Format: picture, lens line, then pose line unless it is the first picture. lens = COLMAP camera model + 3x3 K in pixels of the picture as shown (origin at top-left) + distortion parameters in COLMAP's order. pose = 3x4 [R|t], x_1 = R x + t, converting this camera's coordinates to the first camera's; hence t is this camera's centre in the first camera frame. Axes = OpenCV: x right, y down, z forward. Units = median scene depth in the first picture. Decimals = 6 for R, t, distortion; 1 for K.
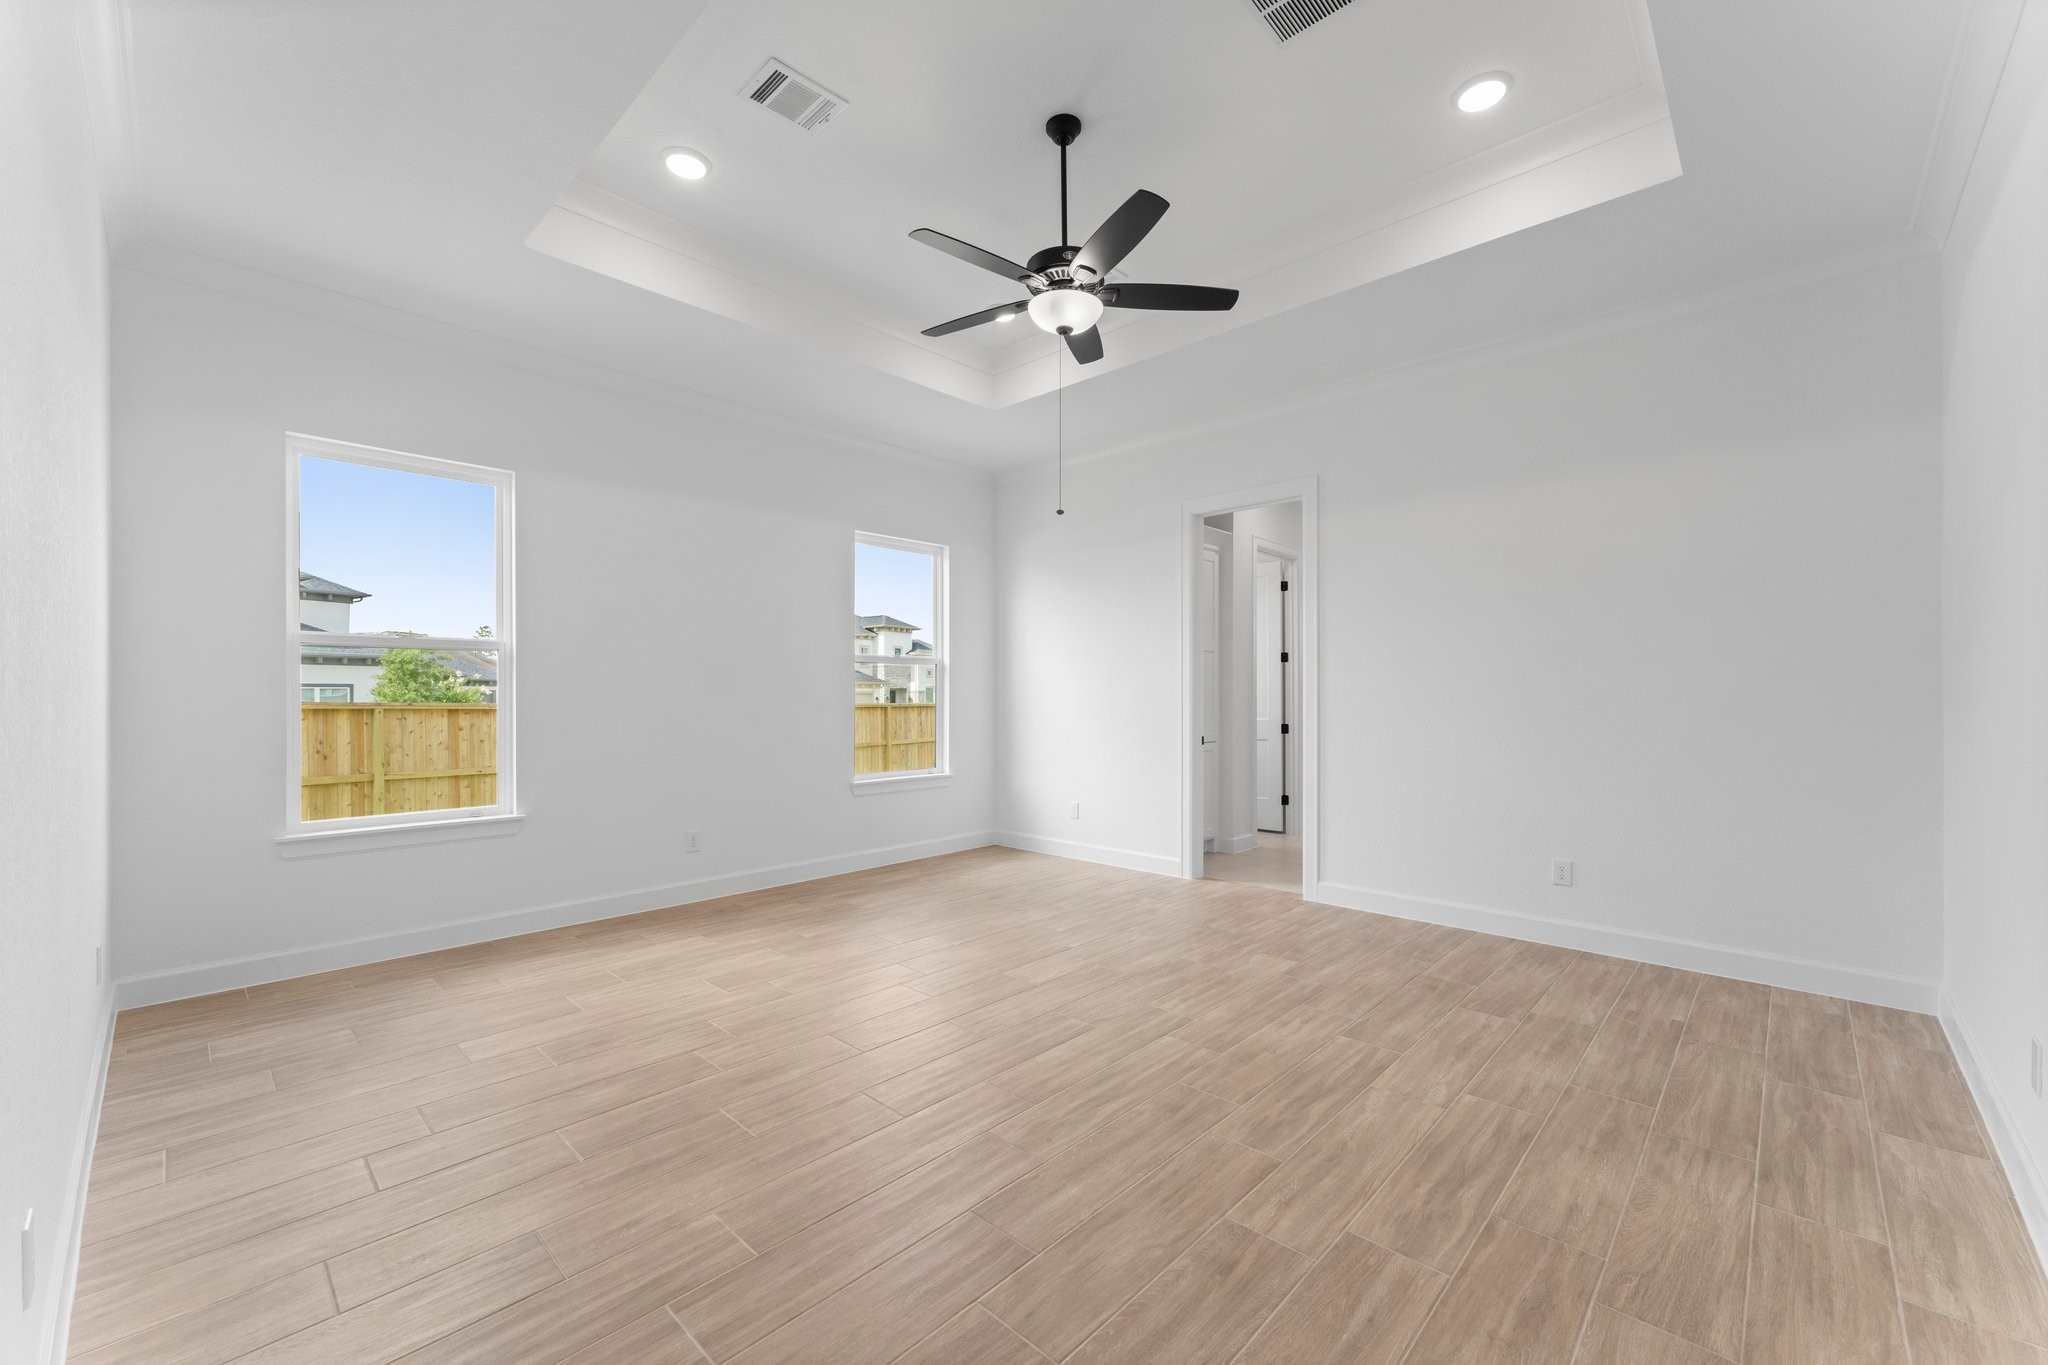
lens RADIAL K [[813.7, 0, 1027.3], [0, 813.7, 692.8], [0, 0, 1]] dist [0.001889, -0.000102]
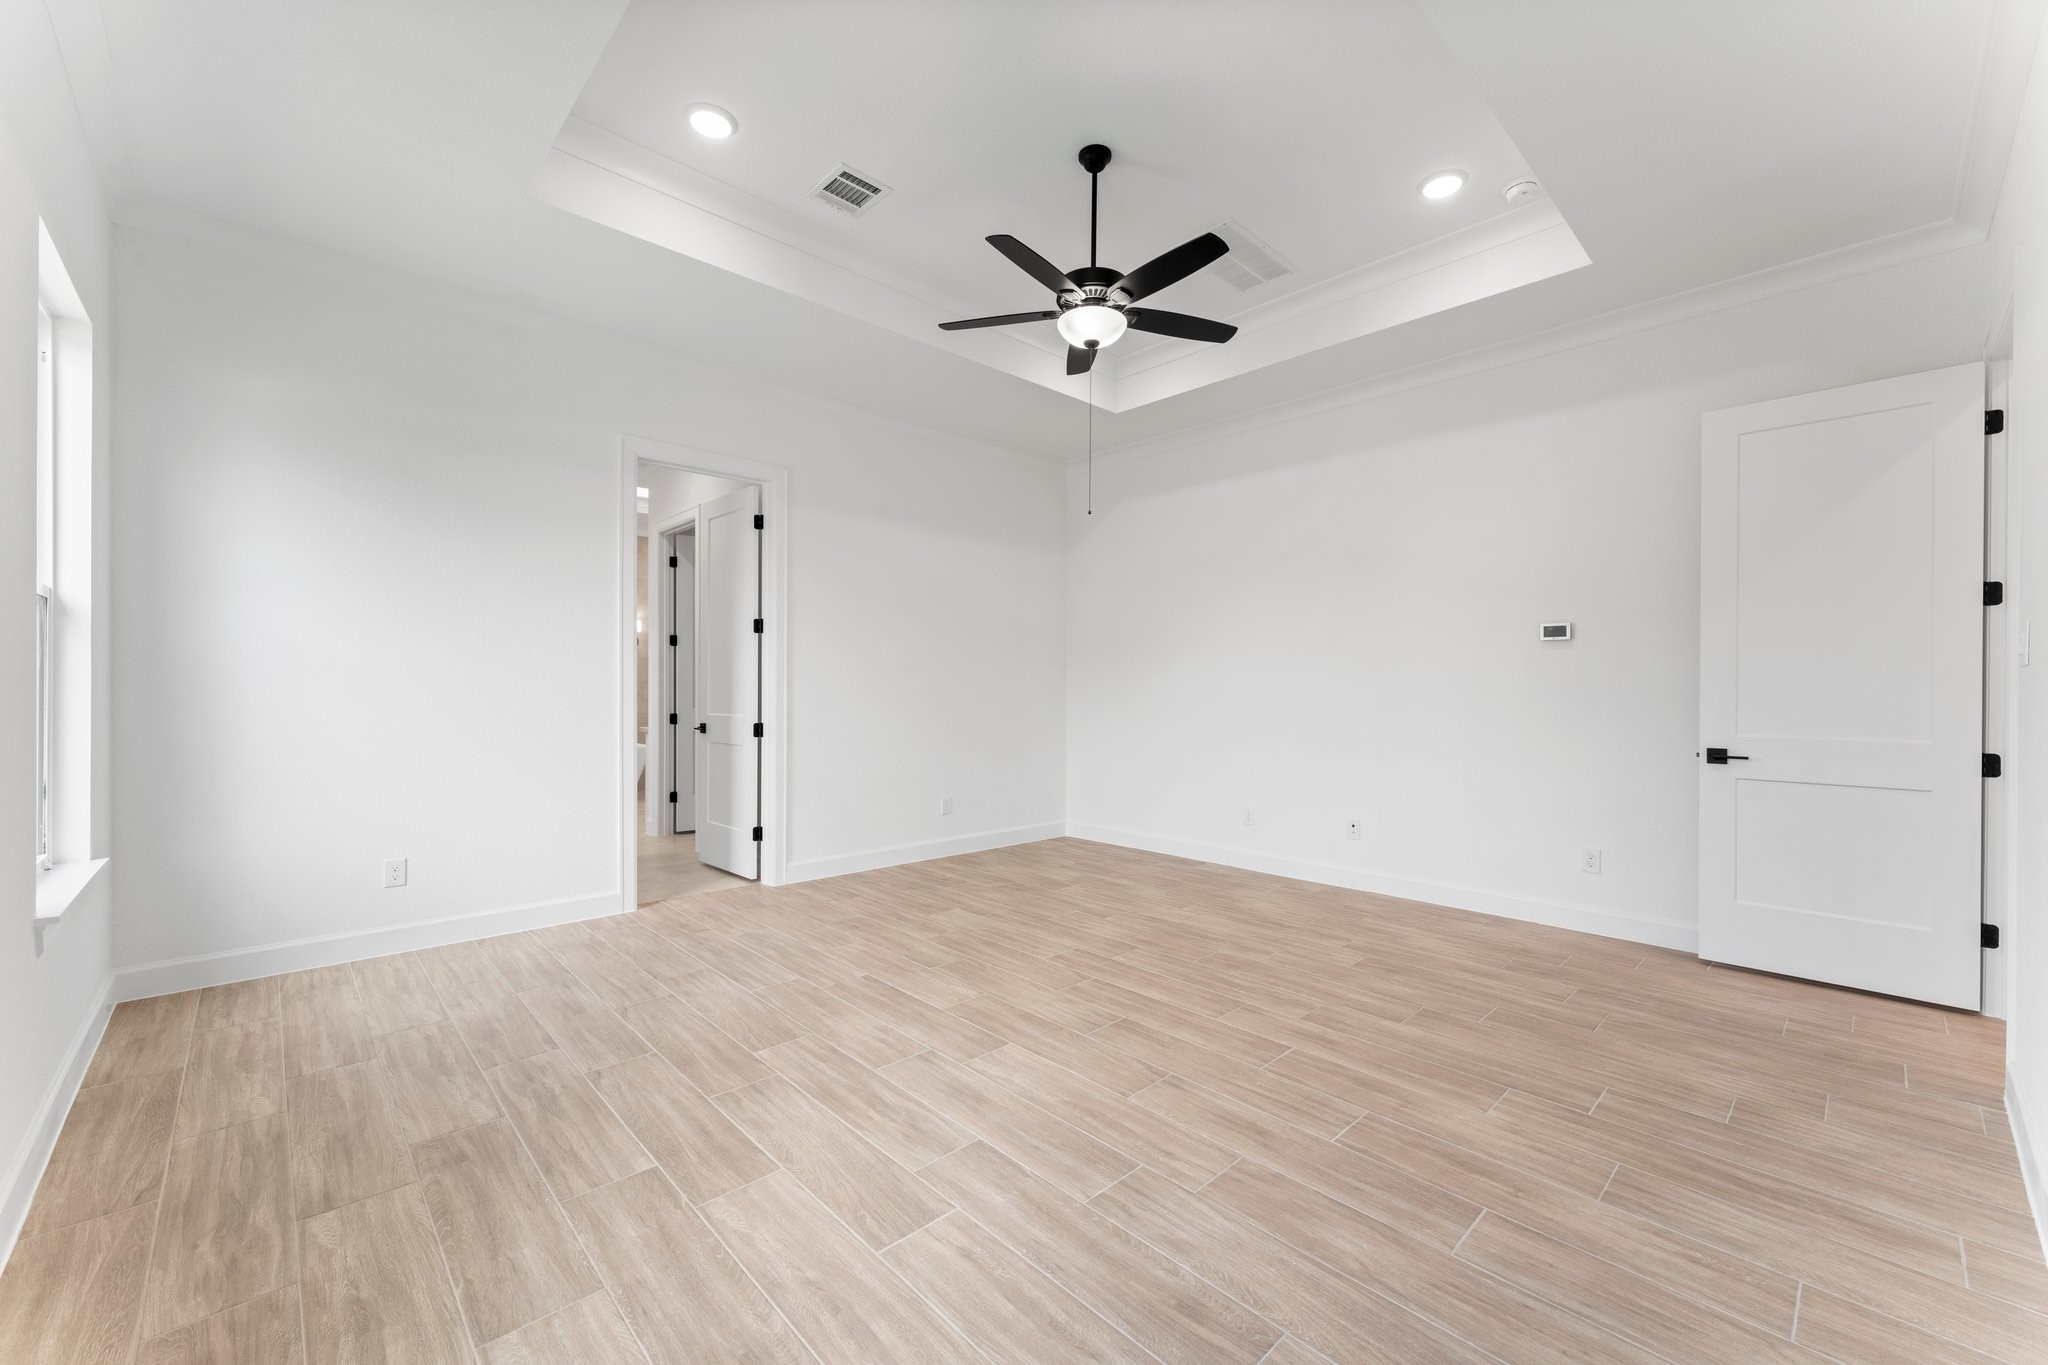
lens RADIAL K [[813.7, 0, 1027.2], [0, 813.7, 684.0], [0, 0, 1]] dist [0.001889, -0.000102]
pose [[0.056143, 0.001706, 0.998421, -0.979970], [-0.007733, 0.999969, -0.001274, 0.008085], [-0.998393, -0.007649, 0.056154, 0.975406]]
